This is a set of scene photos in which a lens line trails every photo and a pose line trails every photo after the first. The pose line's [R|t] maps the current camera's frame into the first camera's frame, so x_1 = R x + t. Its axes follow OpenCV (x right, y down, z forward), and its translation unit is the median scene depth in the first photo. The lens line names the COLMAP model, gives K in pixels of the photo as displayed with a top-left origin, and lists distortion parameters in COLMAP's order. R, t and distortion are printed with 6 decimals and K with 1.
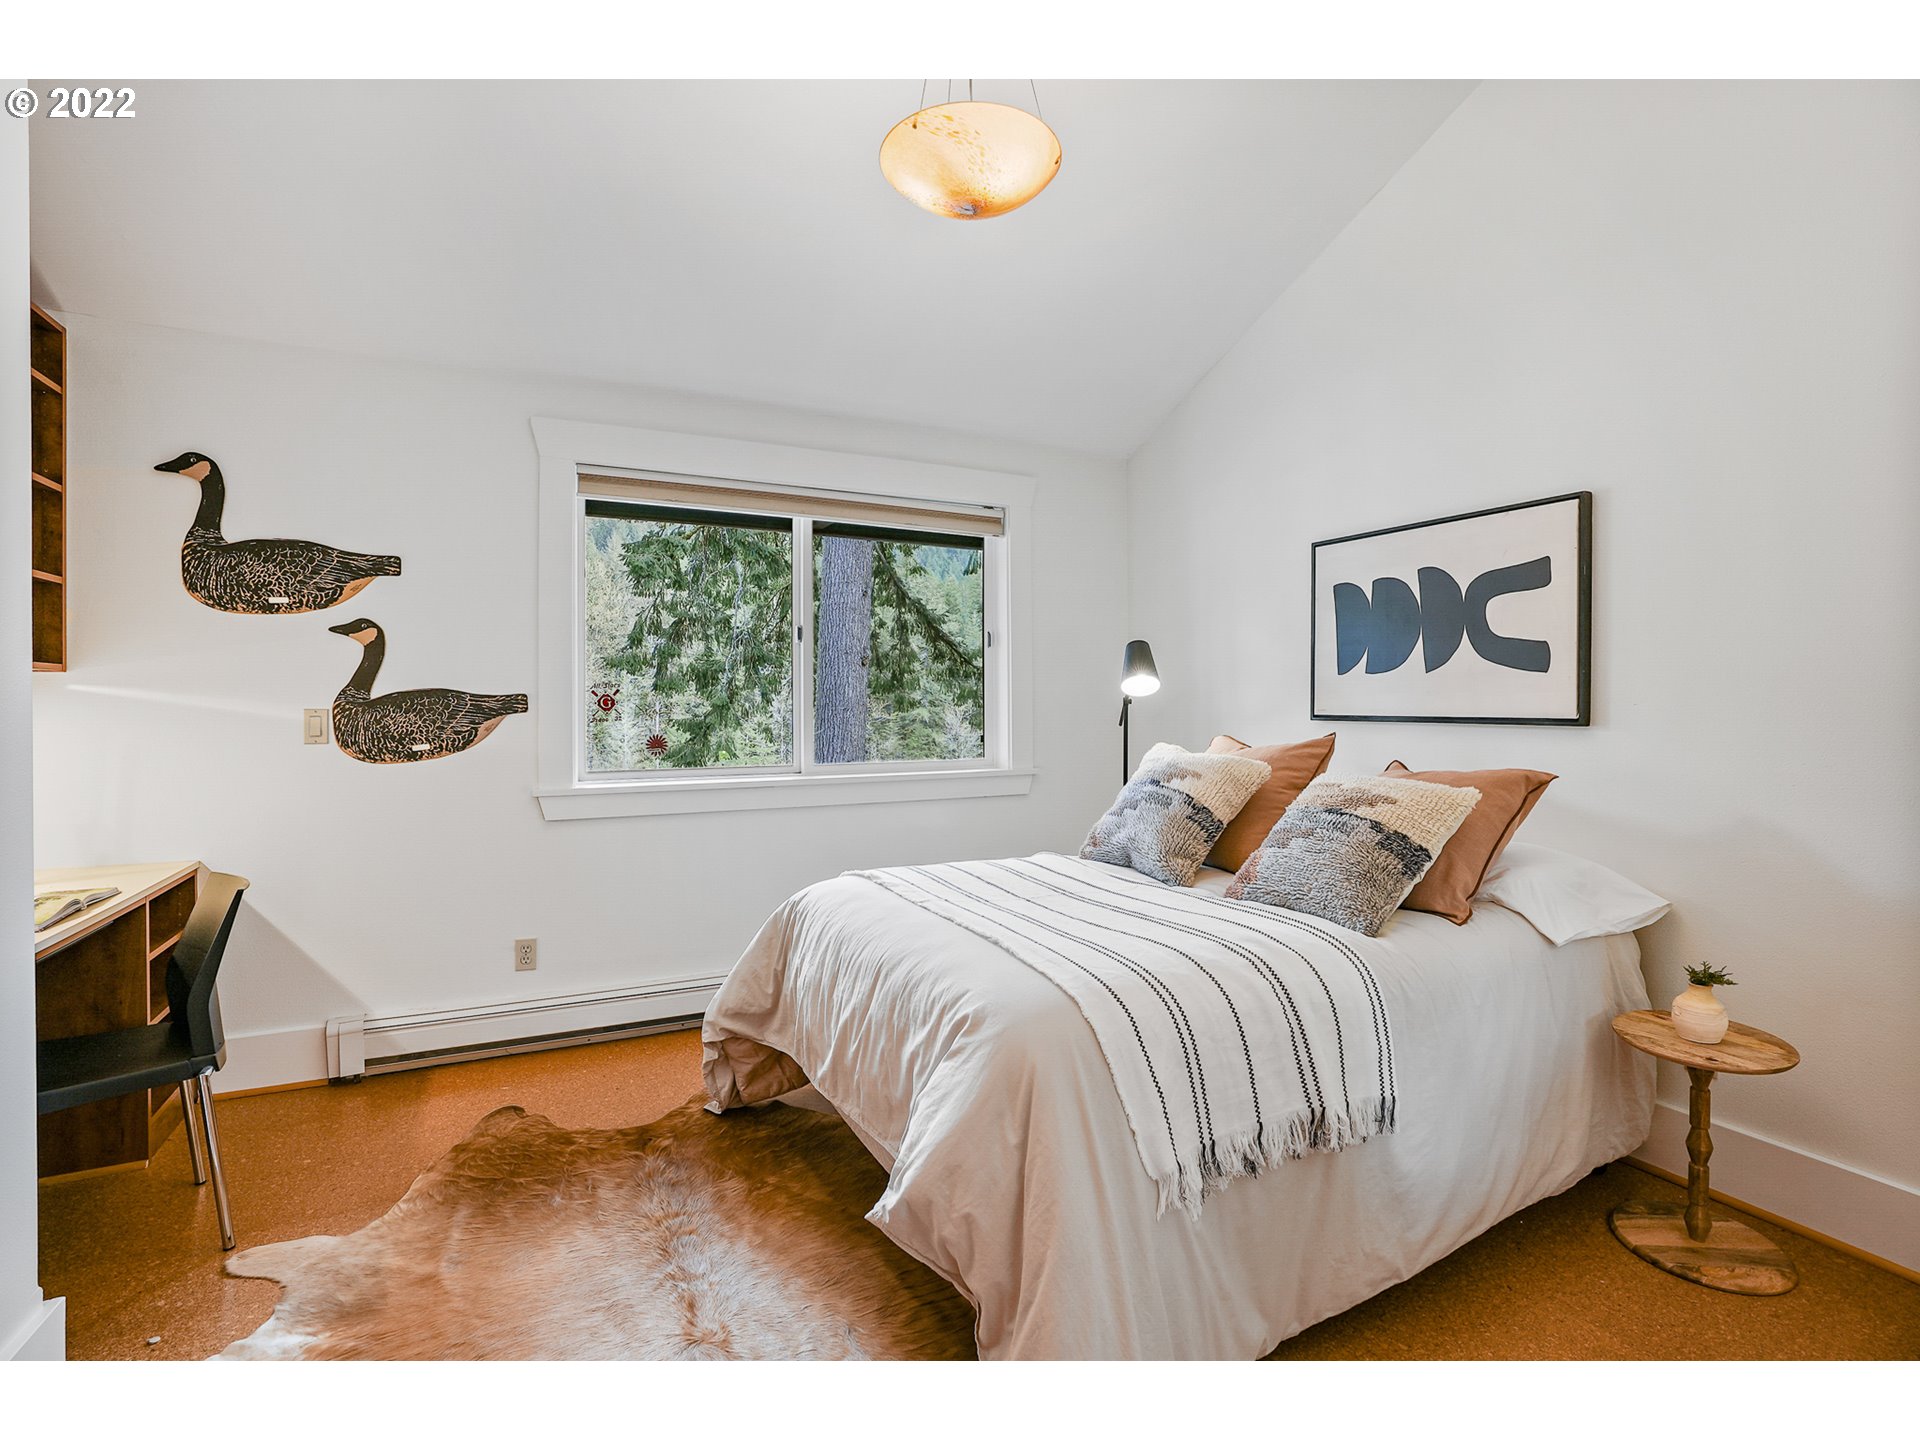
lens RADIAL K [[912.6, 0, 963.8], [0, 912.6, 718.5], [0, 0, 1]] dist [-0.039038, 0.009671]
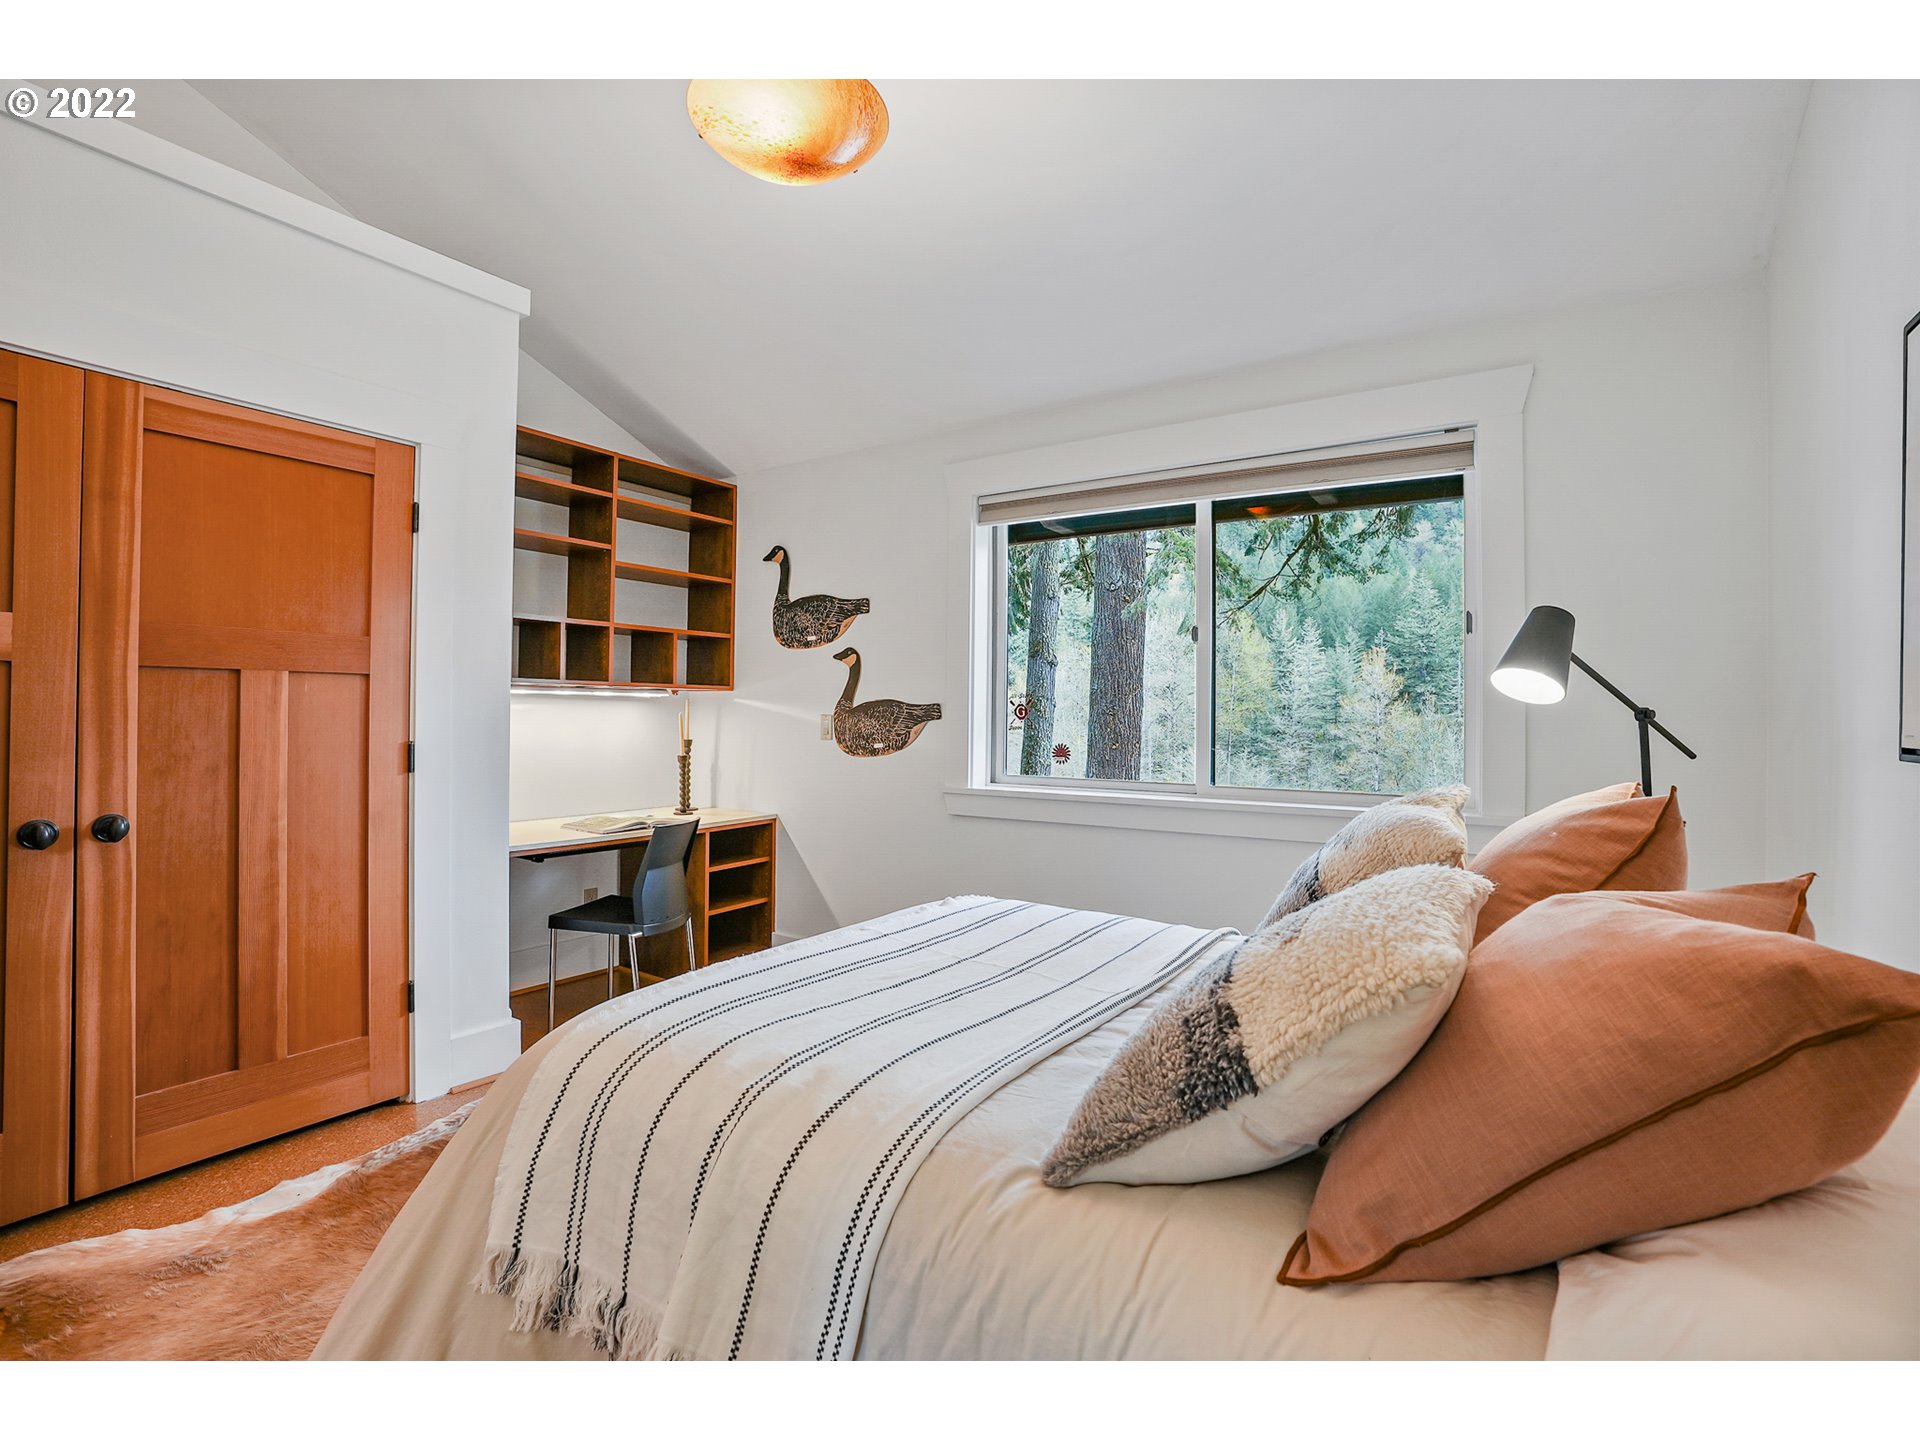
lens RADIAL K [[912.6, 0, 963.0], [0, 912.6, 707.6], [0, 0, 1]] dist [-0.039038, 0.009671]
pose [[0.491347, 0.001568, -0.870962, 0.595871], [-0.020298, 0.999747, -0.009651, -0.011743], [0.870727, 0.022420, 0.491255, 0.476663]]
